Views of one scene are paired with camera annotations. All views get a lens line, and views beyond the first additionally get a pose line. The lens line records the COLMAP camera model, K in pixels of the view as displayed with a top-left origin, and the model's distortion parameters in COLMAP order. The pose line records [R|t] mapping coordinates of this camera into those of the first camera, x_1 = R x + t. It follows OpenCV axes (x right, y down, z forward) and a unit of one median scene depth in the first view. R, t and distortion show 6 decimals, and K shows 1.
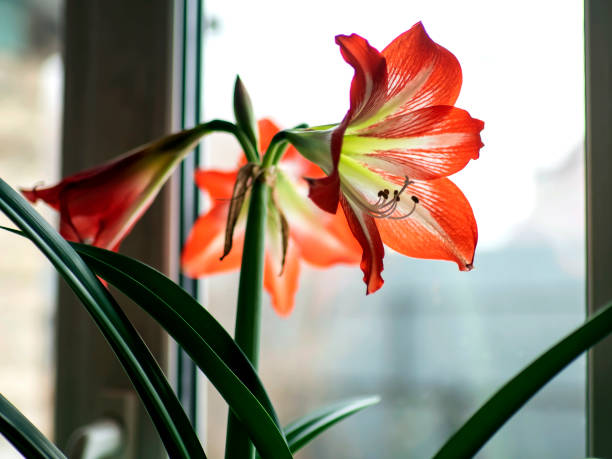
lens RADIAL K [[1423.9, 0, 306.4], [0, 1423.9, 230.2], [0, 0, 1]] dist [-0.049234, 0.000000]
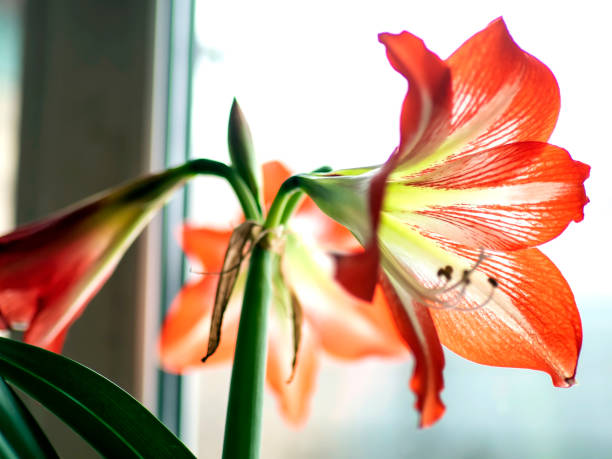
lens RADIAL K [[1423.9, 0, 305.2], [0, 1423.9, 227.9], [0, 0, 1]] dist [-0.049234, 0.000000]
pose [[0.999825, 0.013627, -0.012797, -0.002781], [-0.014023, 0.999408, -0.031405, -0.023523], [0.012362, 0.031579, 0.999425, 0.320265]]
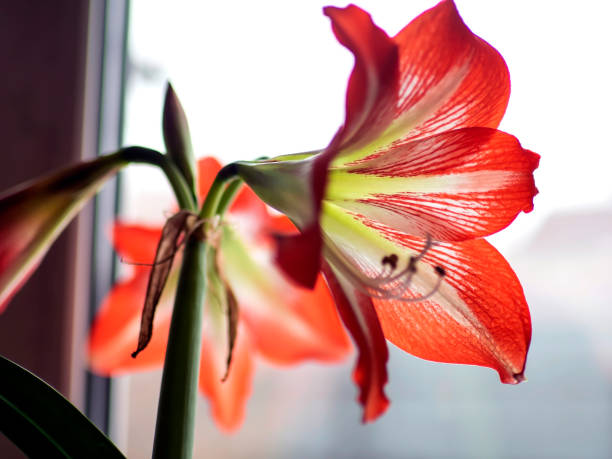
lens RADIAL K [[1423.9, 0, 304.7], [0, 1423.9, 227.4], [0, 0, 1]] dist [-0.049234, 0.000000]
pose [[0.999103, 0.024254, 0.034715, -0.005885], [-0.022461, 0.998440, -0.051121, -0.006901], [-0.035900, 0.050295, 0.998089, 0.352658]]
